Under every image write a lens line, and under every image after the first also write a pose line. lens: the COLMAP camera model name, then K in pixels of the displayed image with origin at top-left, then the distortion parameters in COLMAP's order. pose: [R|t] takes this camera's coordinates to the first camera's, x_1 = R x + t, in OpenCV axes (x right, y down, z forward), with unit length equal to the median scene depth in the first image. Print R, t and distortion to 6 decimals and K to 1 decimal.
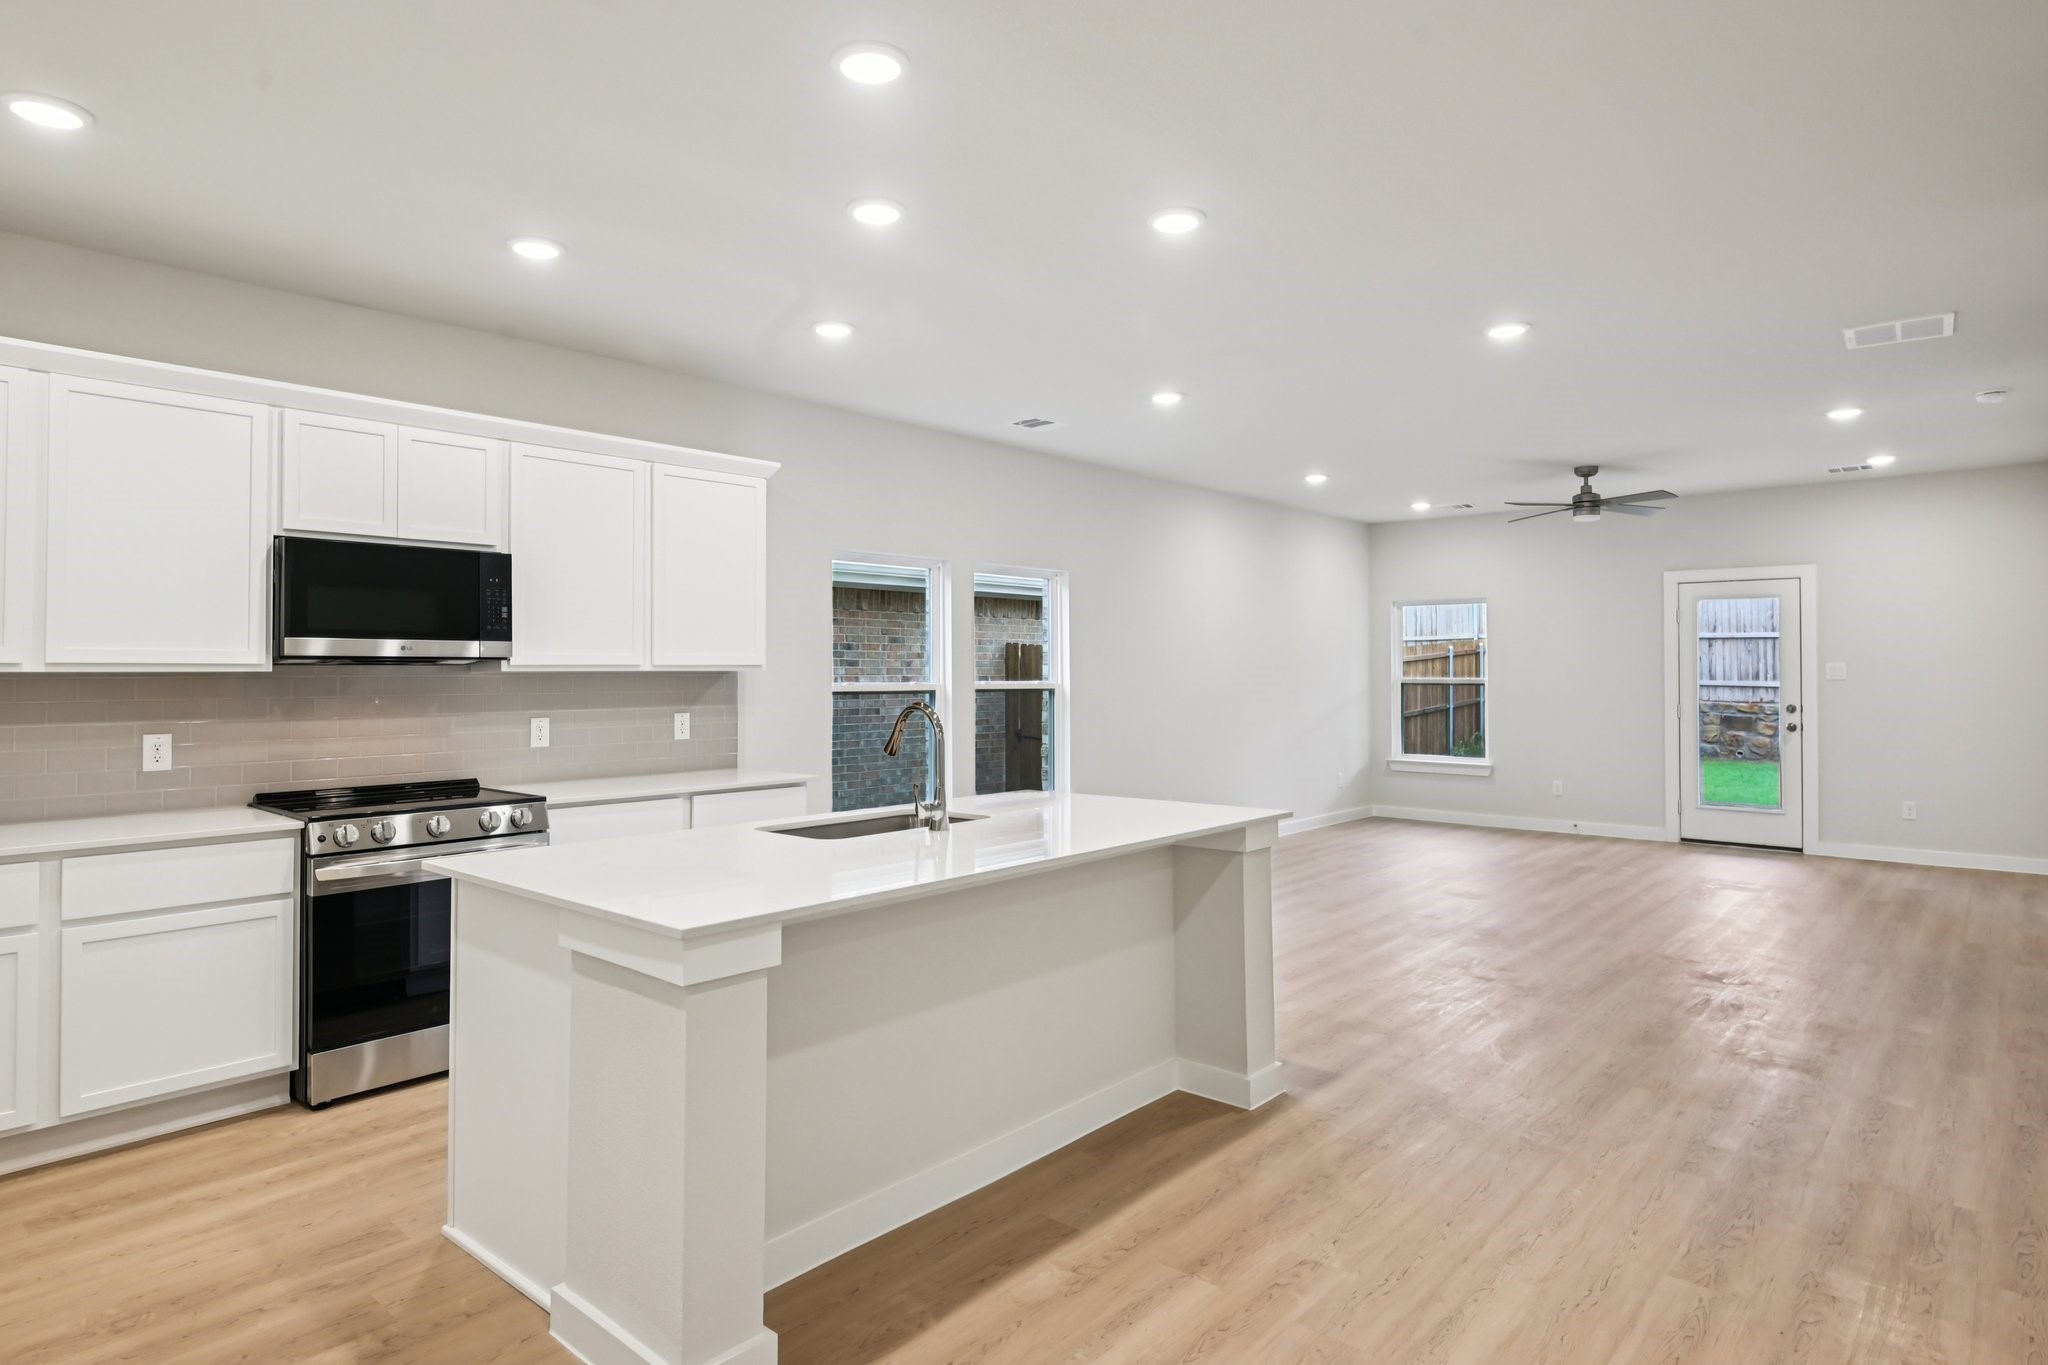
lens RADIAL K [[1154.1, 0, 1022.1], [0, 1154.1, 652.5], [0, 0, 1]] dist [0.004082, 0.002145]
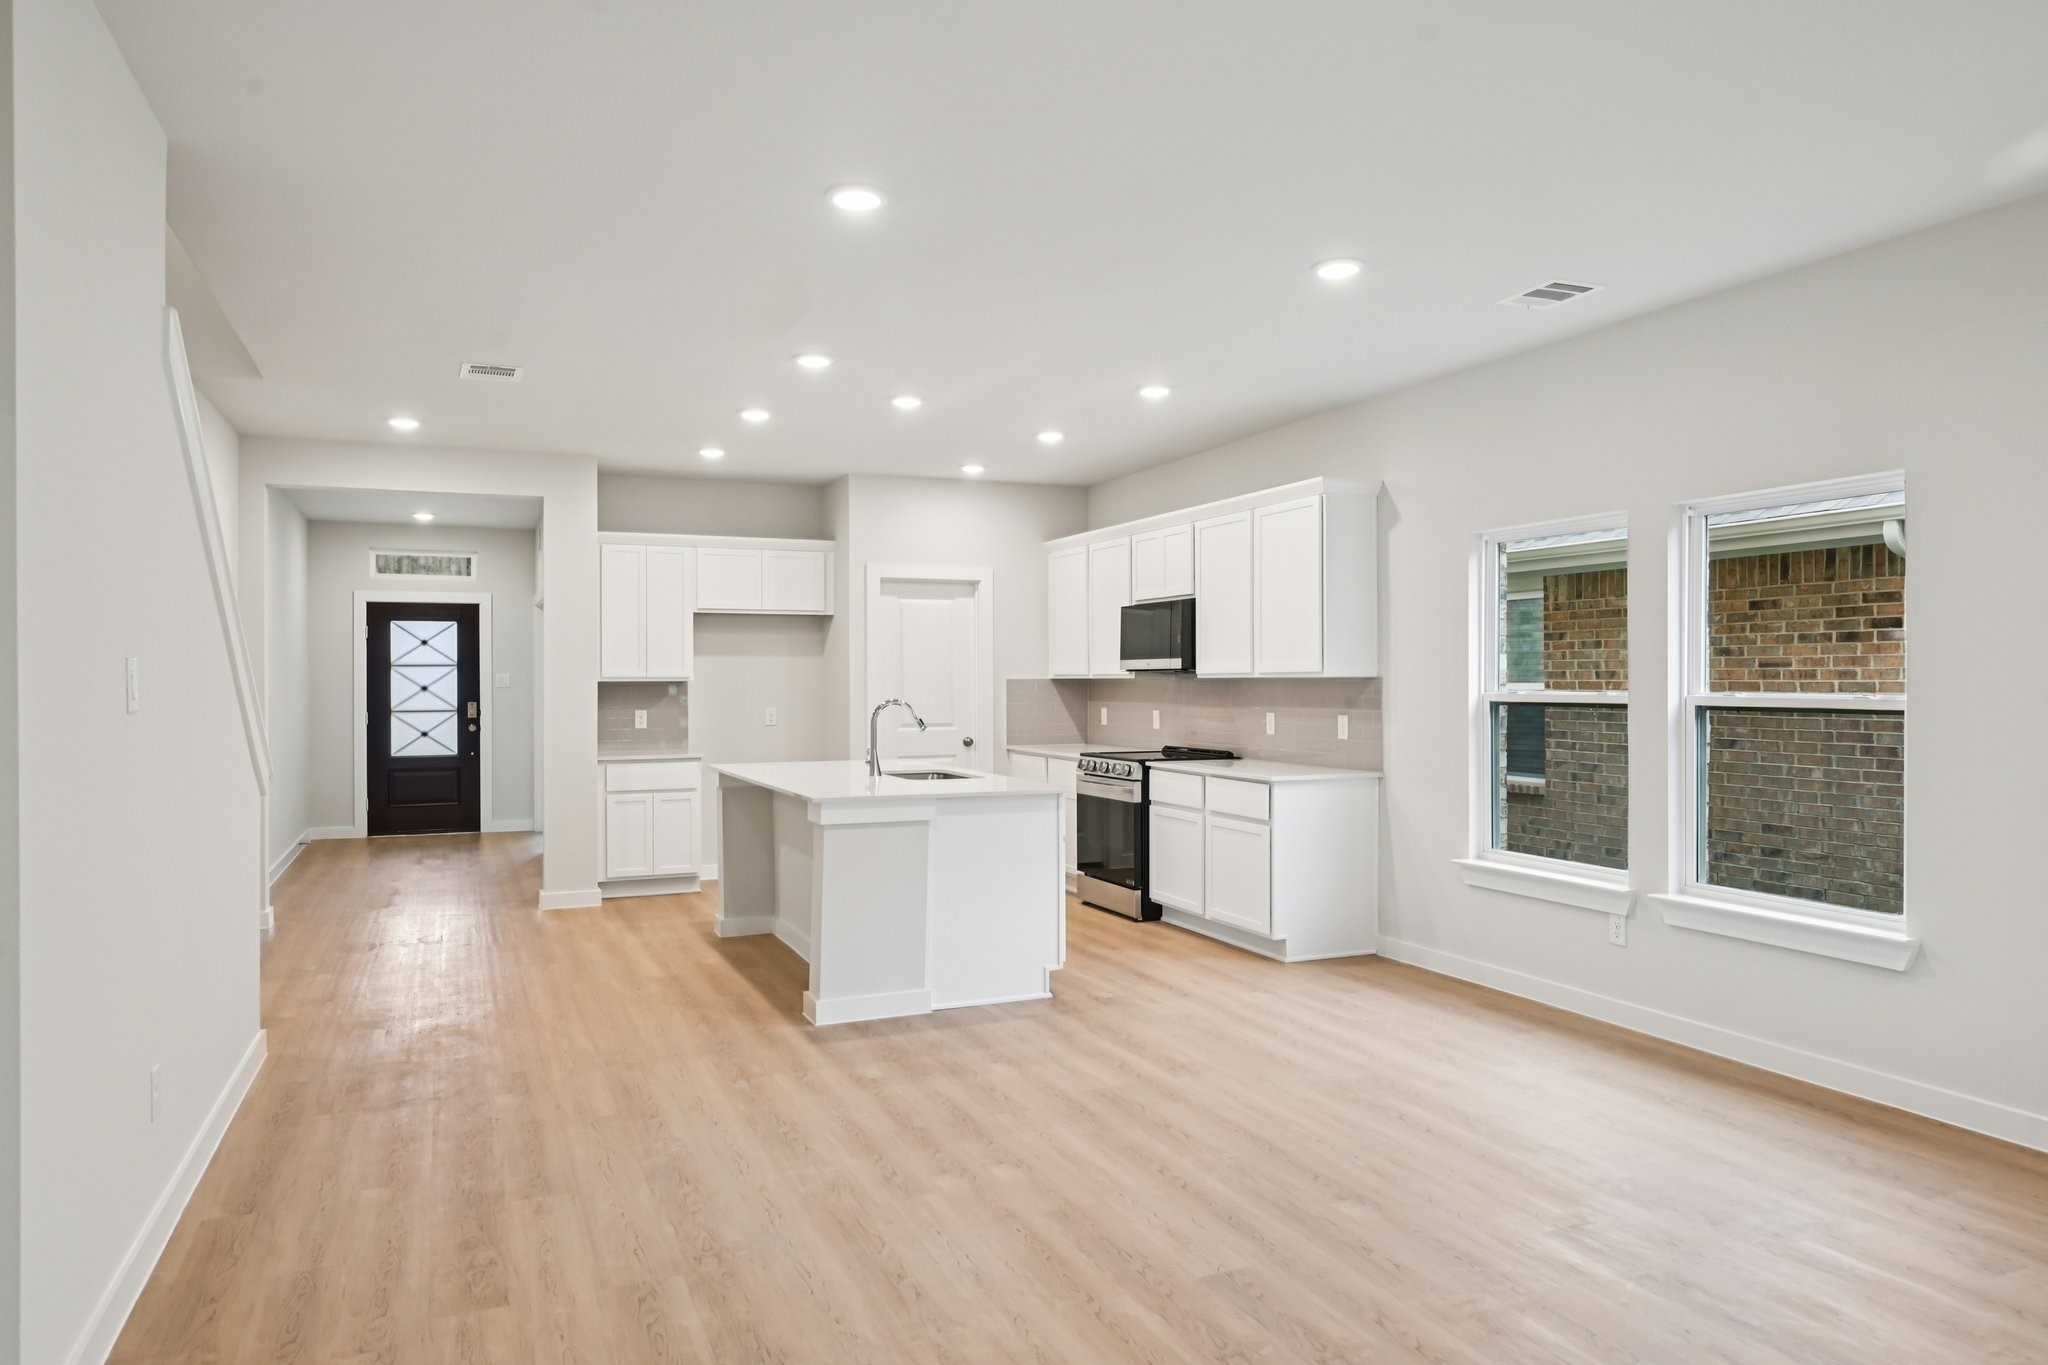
lens RADIAL K [[1311.9, 0, 1024.0], [0, 1311.9, 682.5], [0, 0, 1]] dist [0.001947, -0.000257]
pose [[-0.427228, 0.006199, -0.904123, 1.400550], [0.018433, 0.999828, -0.001855, 0.025894], [0.903956, -0.017458, -0.427269, 1.820114]]
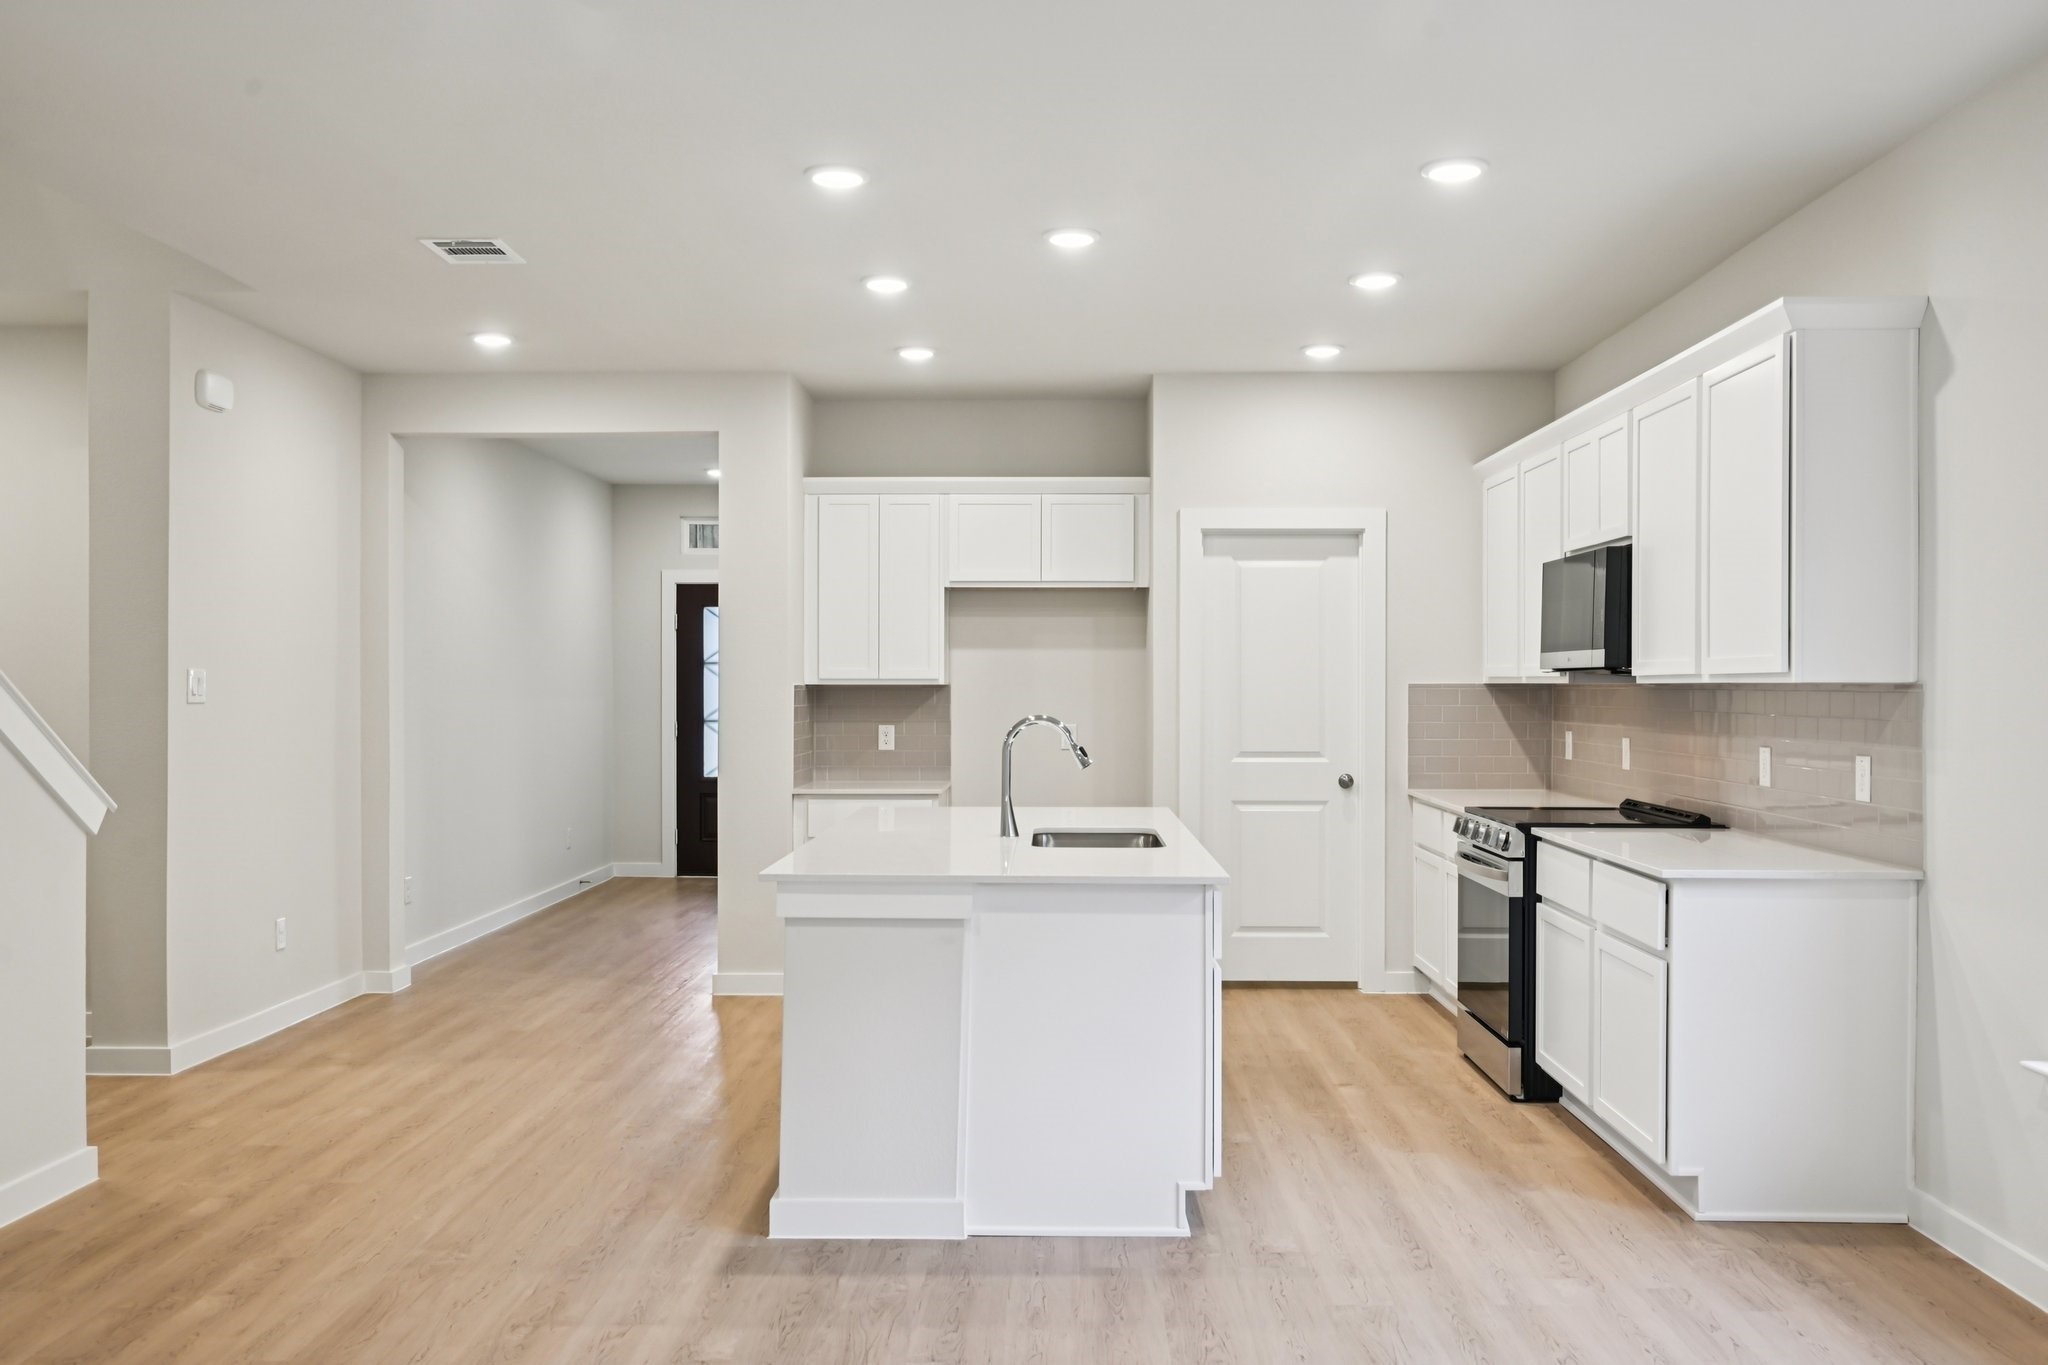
lens RADIAL K [[1707.9, 0, 1023.9], [0, 1707.9, 701.9], [0, 0, 1]] dist [-0.003855, -0.001350]
pose [[-0.763636, 0.008209, -0.645595, 0.831555], [0.010394, 0.999946, 0.000420, 0.030061], [0.645564, -0.006390, -0.763680, 1.993141]]
